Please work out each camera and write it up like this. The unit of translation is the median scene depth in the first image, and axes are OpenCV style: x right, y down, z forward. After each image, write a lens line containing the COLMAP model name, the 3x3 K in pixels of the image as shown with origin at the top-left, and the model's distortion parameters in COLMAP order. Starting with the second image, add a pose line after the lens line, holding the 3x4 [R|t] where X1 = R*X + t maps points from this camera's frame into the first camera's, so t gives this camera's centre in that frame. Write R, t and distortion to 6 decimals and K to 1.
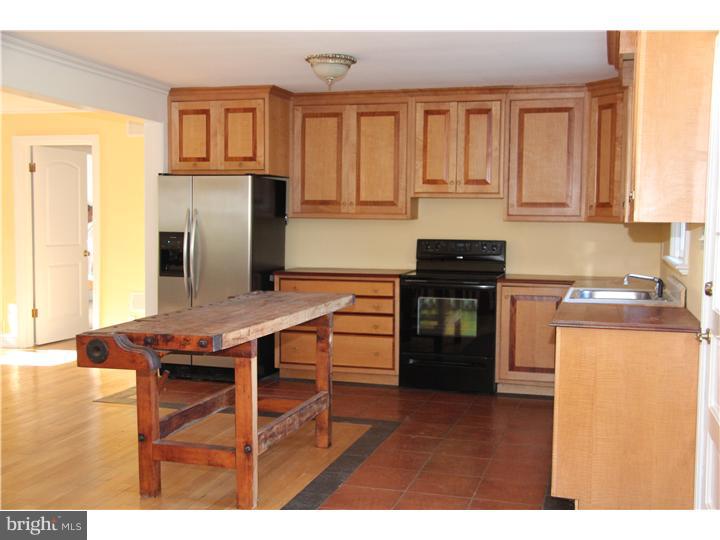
lens RADIAL K [[802.4, 0, 374.5], [0, 802.4, 270.4], [0, 0, 1]] dist [-0.030338, 0.012273]
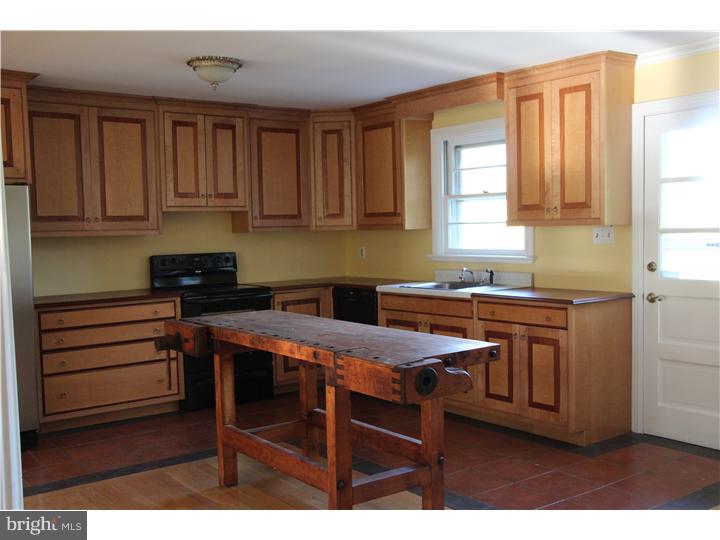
lens RADIAL K [[772.7, 0, 360.0], [0, 772.7, 270.0], [0, 0, 1]] dist [-0.017932, 0.001924]
pose [[0.614038, -0.068185, 0.786326, -0.539234], [0.080307, 0.996488, 0.023698, -0.025501], [-0.785180, 0.048596, 0.617358, 0.262472]]
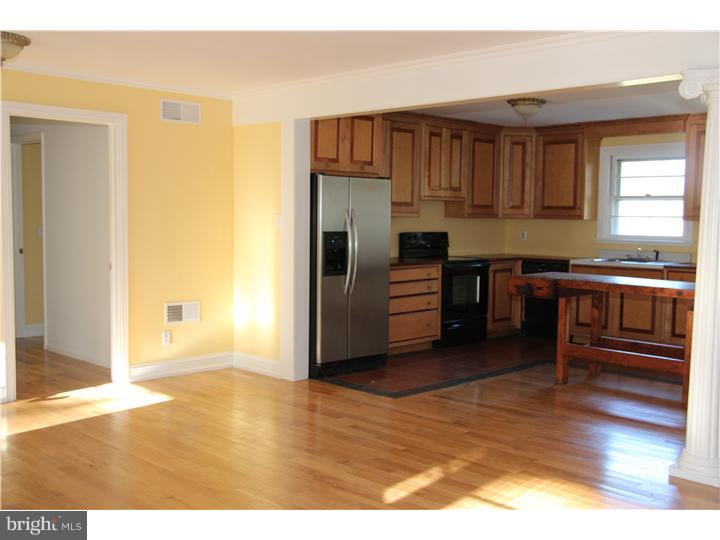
lens RADIAL K [[802.4, 0, 374.5], [0, 802.4, 270.4], [0, 0, 1]] dist [-0.030338, 0.012273]
pose [[0.489130, -0.066347, 0.869684, -1.109526], [0.047306, 0.997653, 0.049503, -0.046463], [-0.870927, 0.016928, 0.491121, 0.452560]]
